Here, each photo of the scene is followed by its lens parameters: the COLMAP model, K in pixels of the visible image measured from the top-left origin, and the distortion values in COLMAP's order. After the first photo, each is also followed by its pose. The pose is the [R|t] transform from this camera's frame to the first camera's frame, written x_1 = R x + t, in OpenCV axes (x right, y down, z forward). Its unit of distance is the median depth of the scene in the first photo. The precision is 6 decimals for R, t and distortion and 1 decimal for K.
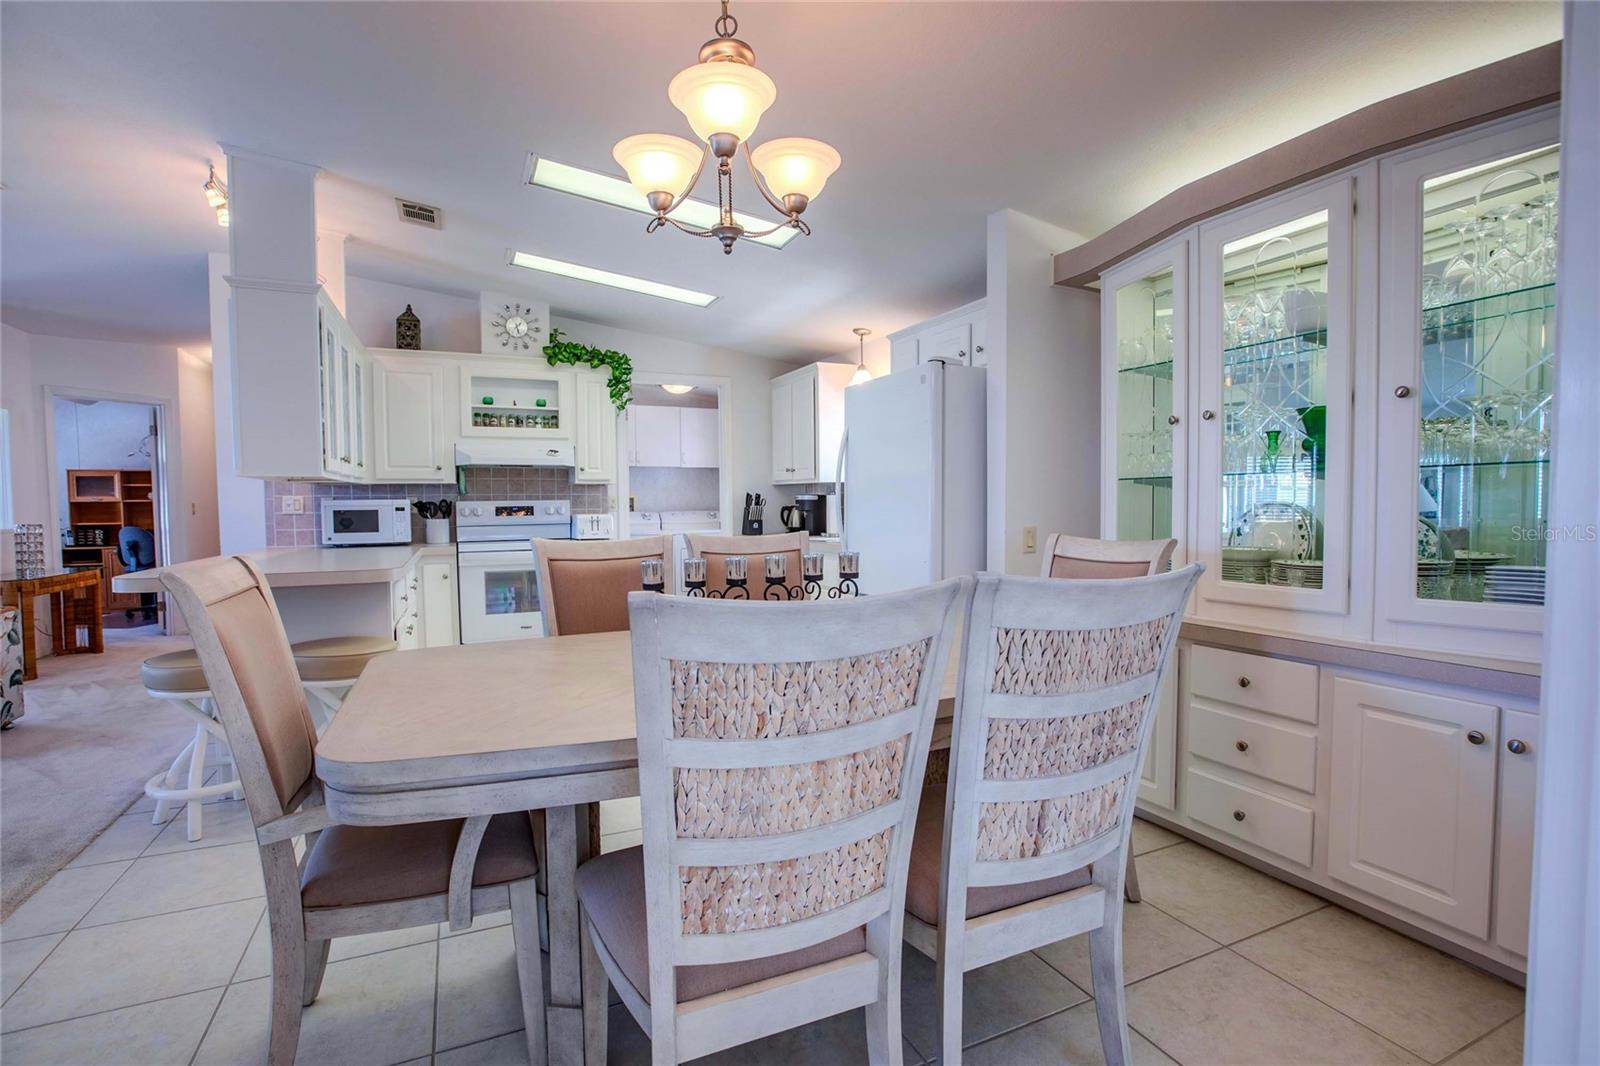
lens RADIAL K [[757.0, 0, 785.0], [0, 757.0, 541.0], [0, 0, 1]] dist [-0.003462, -0.000964]
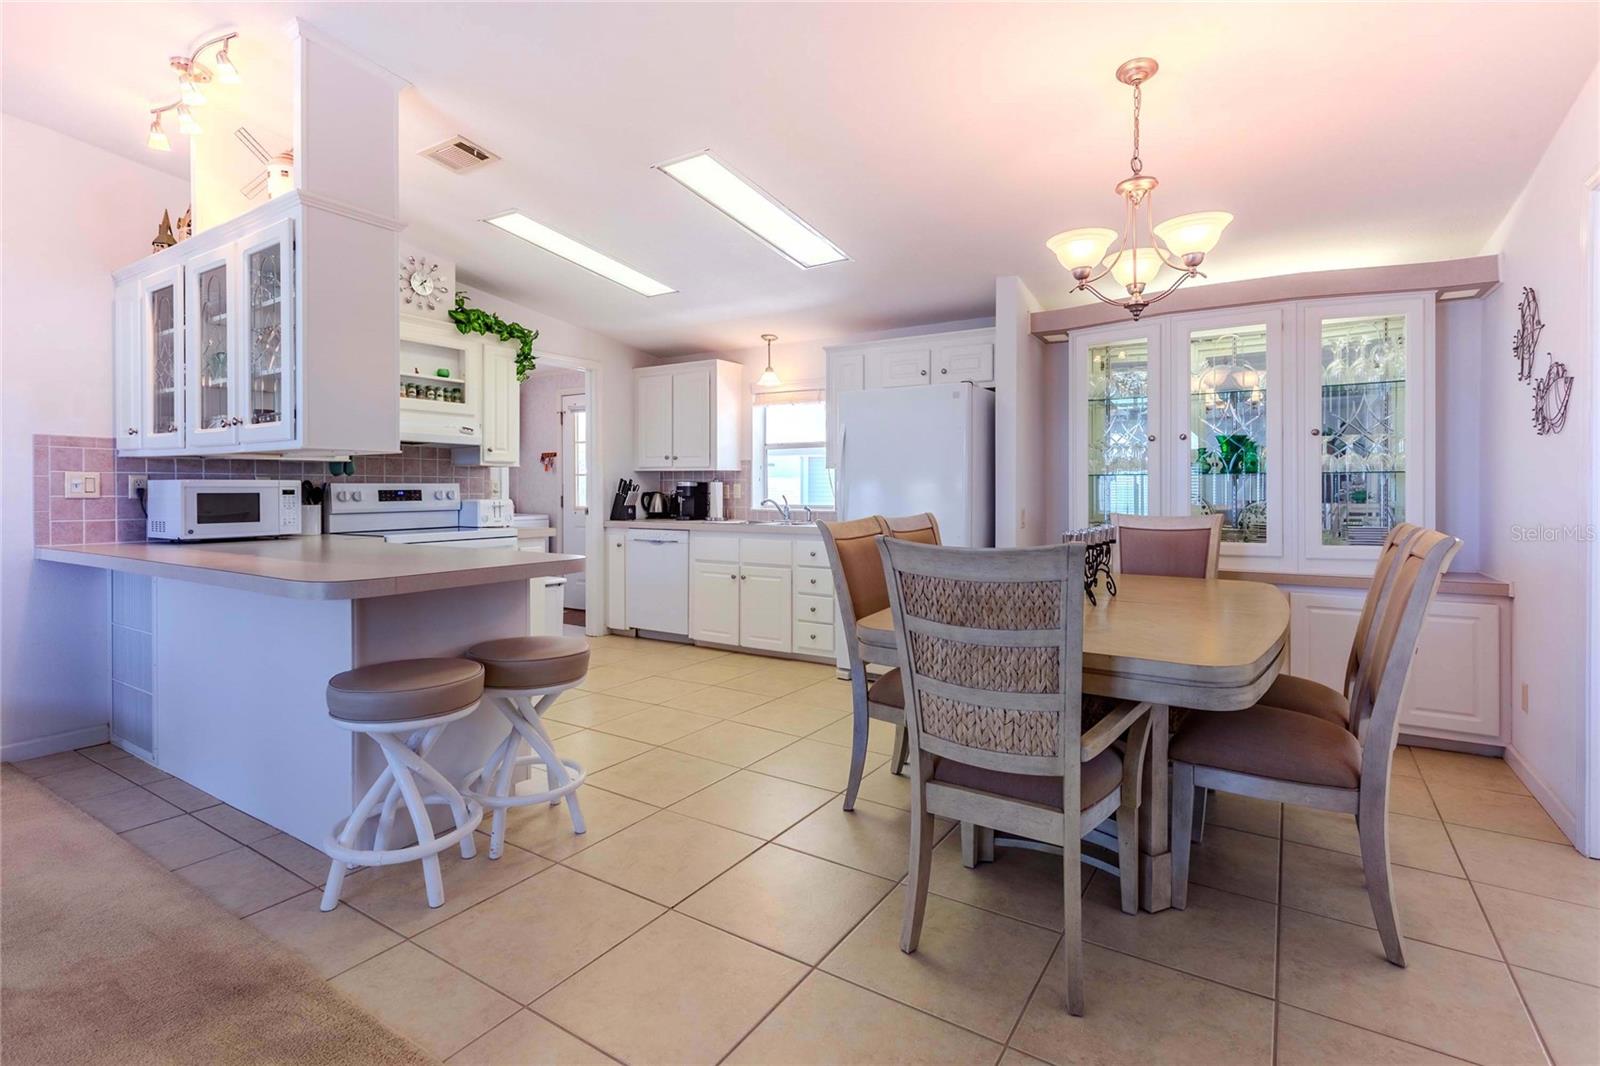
lens RADIAL K [[757.0, 0, 749.2], [0, 757.0, 497.0], [0, 0, 1]] dist [-0.003462, -0.000964]
pose [[0.846341, 0.004387, 0.532623, -0.488925], [0.017950, 0.999163, -0.036751, 0.000563], [-0.532339, 0.040664, 0.845554, 0.070622]]
